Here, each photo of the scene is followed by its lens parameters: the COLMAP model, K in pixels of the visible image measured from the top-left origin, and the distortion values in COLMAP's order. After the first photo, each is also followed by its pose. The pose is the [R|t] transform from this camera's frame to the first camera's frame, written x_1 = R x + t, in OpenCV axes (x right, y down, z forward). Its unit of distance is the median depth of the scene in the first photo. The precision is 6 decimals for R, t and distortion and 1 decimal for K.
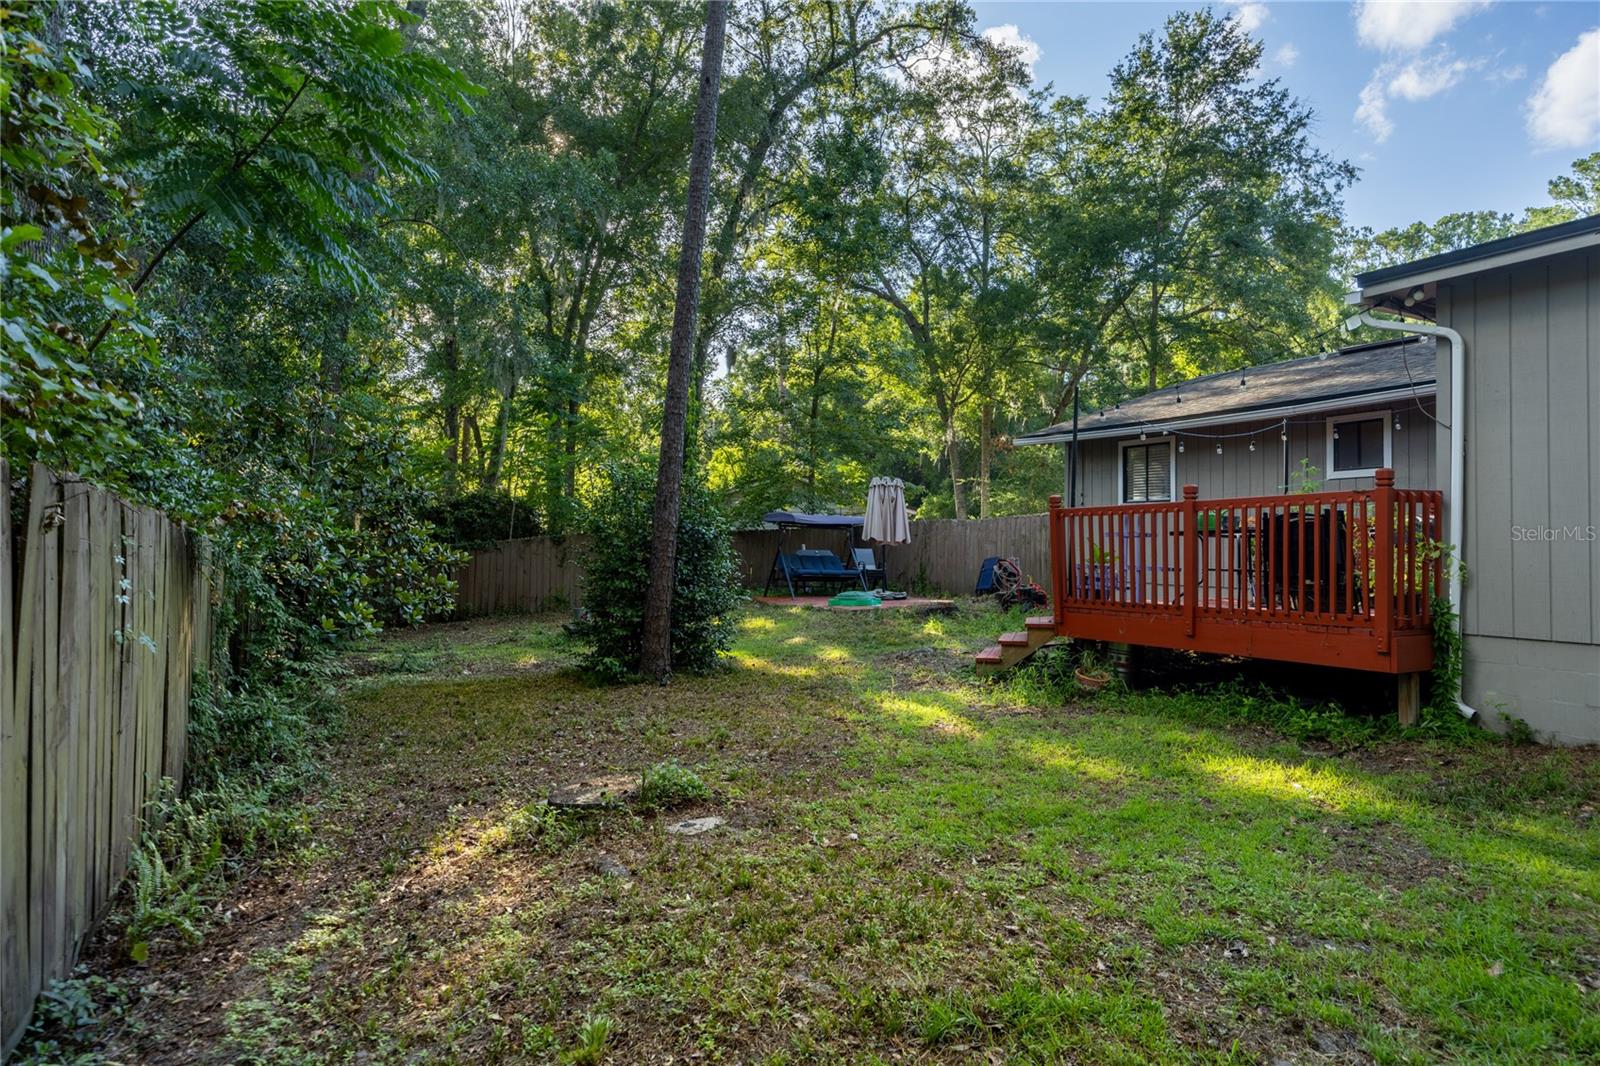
lens RADIAL K [[928.8, 0, 798.4], [0, 928.8, 531.3], [0, 0, 1]] dist [0.007493, 0.000830]
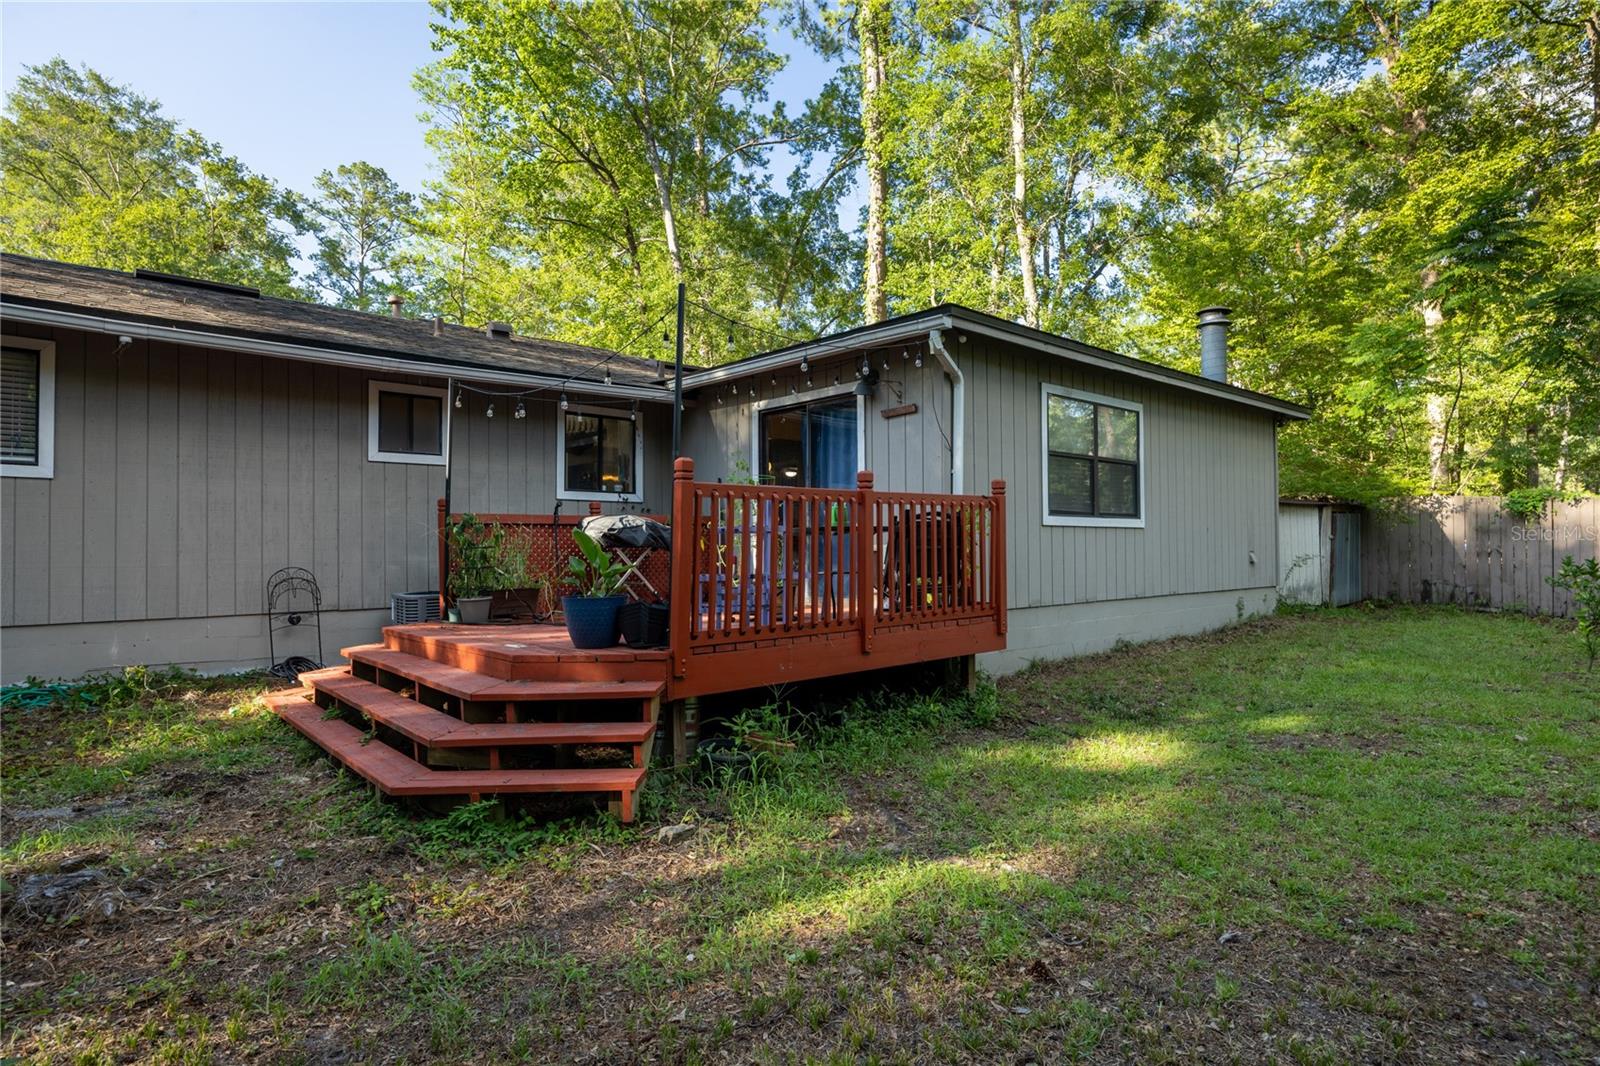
lens RADIAL K [[864.3, 0, 799.2], [0, 864.3, 538.5], [0, 0, 1]] dist [-0.002226, -0.000206]
pose [[-0.253140, 0.009735, 0.967381, -0.230845], [-0.012829, 0.999828, -0.013418, 0.015150], [-0.967345, -0.015807, -0.252971, 0.870221]]
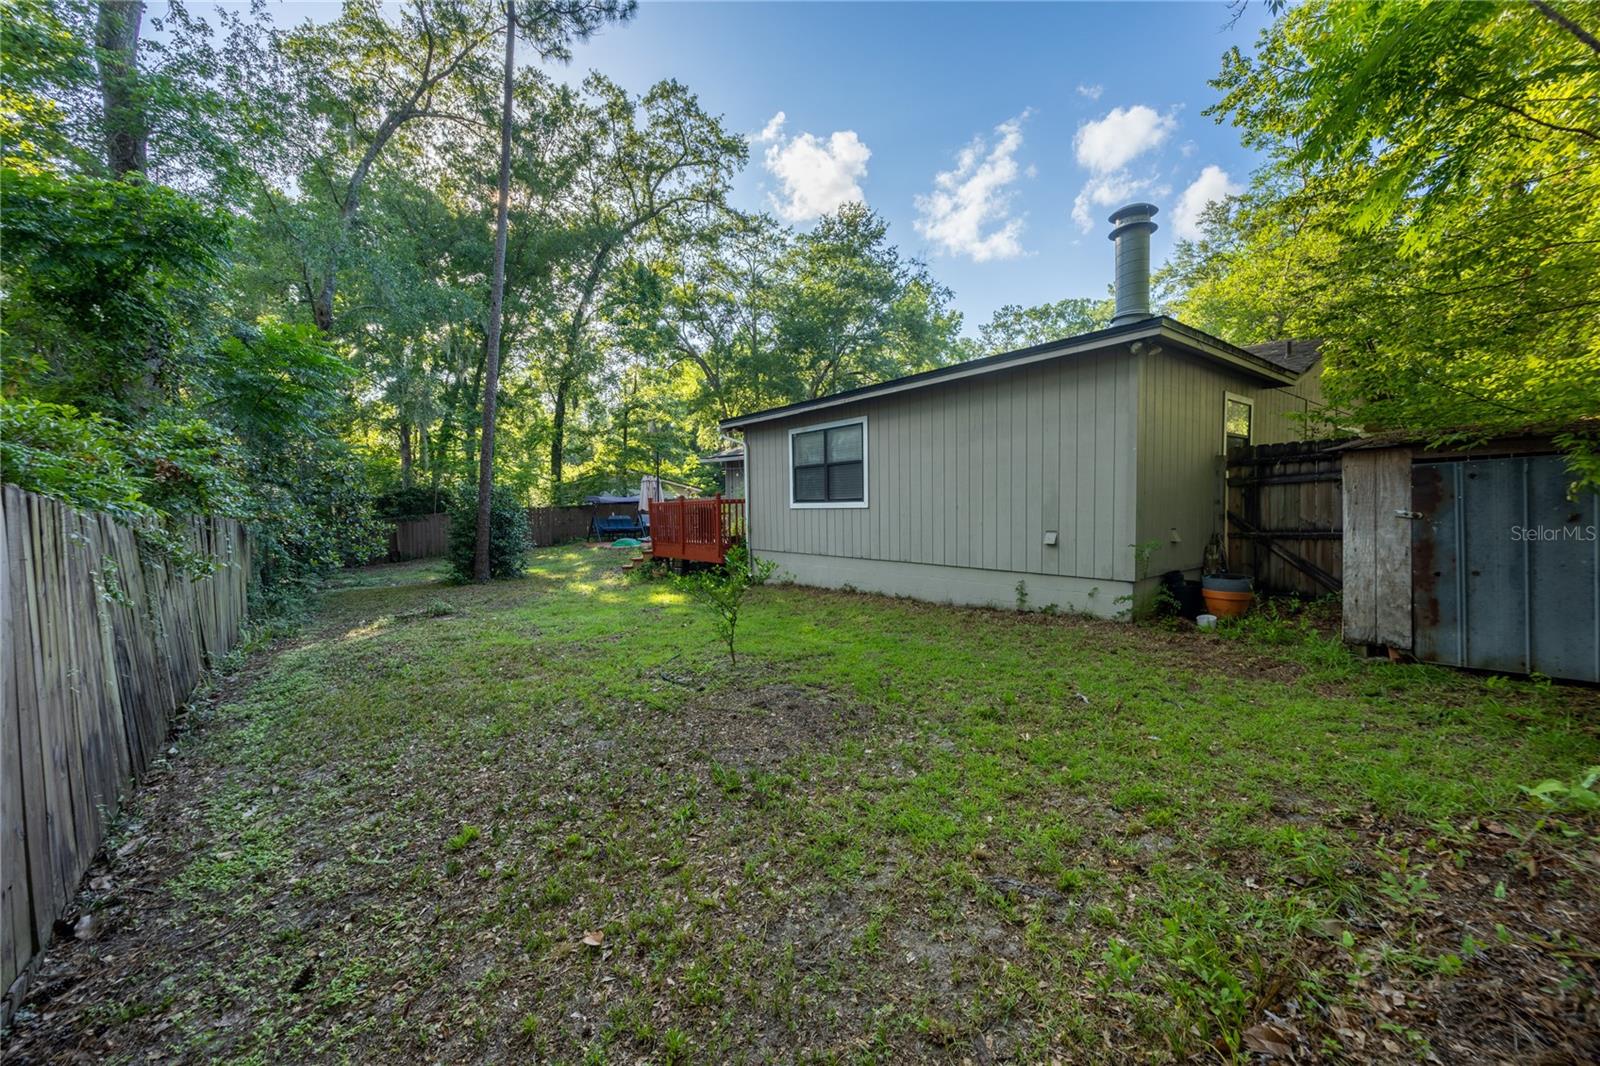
lens RADIAL K [[632.5, 0, 803.3], [0, 632.5, 533.6], [0, 0, 1]] dist [0.003171, 0.000243]
pose [[0.983833, -0.026943, 0.177052, 0.268018], [0.015664, 0.997776, 0.064794, -0.033092], [-0.178404, -0.060973, 0.982066, -0.483635]]
